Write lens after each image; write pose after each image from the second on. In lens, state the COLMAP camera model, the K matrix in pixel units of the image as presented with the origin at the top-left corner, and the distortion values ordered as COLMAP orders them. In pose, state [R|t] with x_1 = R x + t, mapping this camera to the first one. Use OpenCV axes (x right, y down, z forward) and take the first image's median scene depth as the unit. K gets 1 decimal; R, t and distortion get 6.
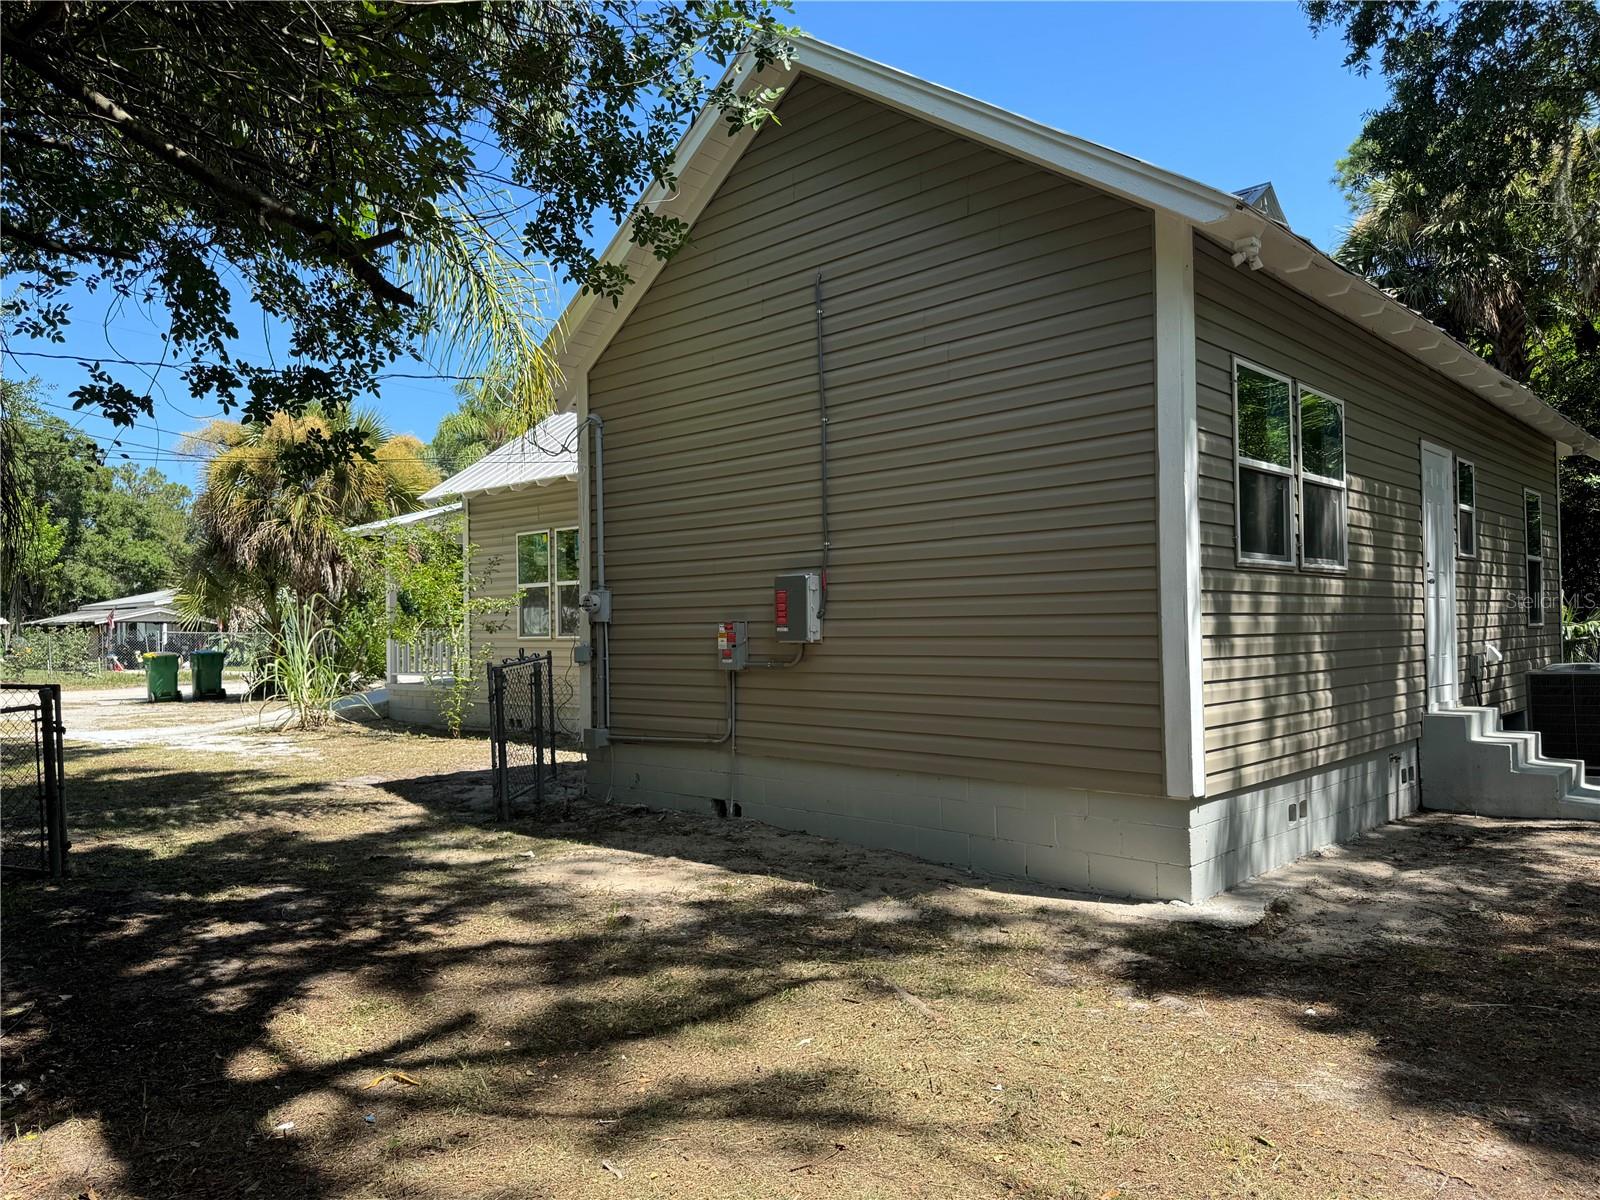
lens RADIAL K [[1122.5, 0, 798.8], [0, 1122.5, 604.5], [0, 0, 1]] dist [0.004661, -0.001518]
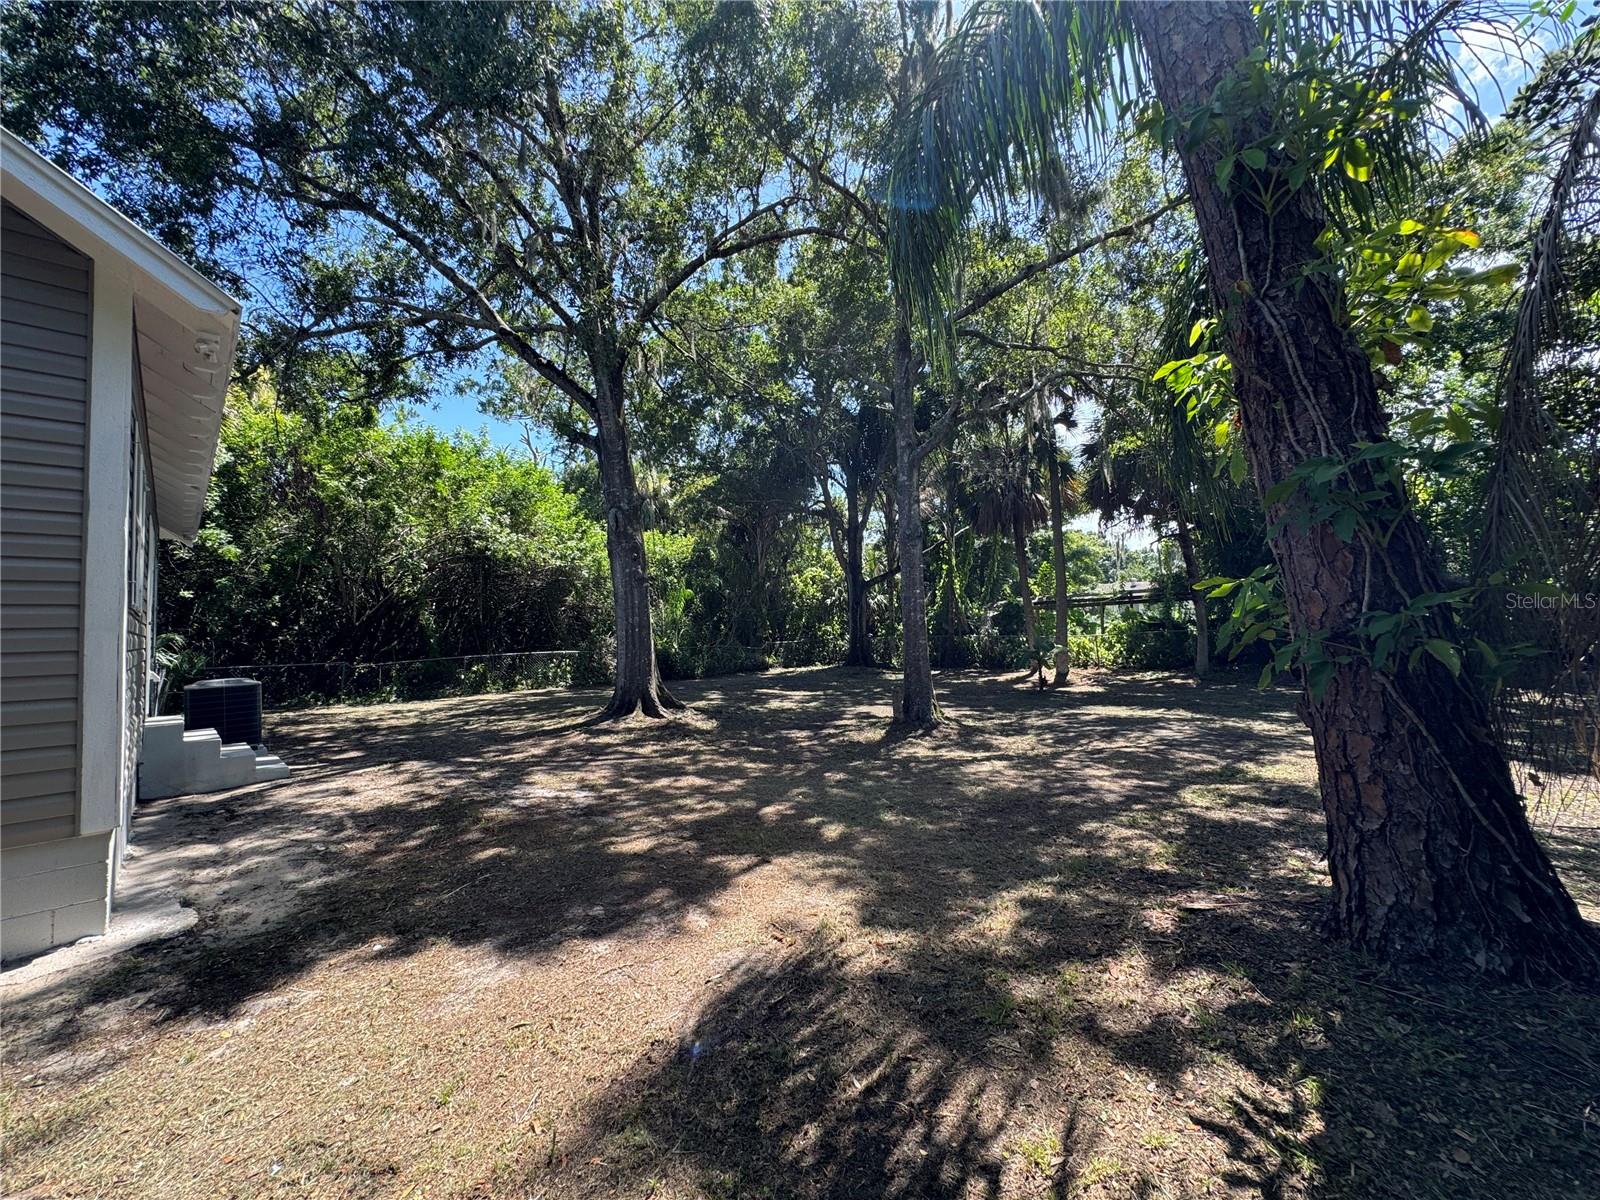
lens RADIAL K [[639.1, 0, 798.0], [0, 639.1, 597.8], [0, 0, 1]] dist [0.001587, 0.000248]
pose [[0.060249, 0.058038, 0.996495, -0.283011], [0.005256, 0.998276, -0.058459, -0.004410], [-0.998170, 0.008760, 0.059841, 0.434995]]
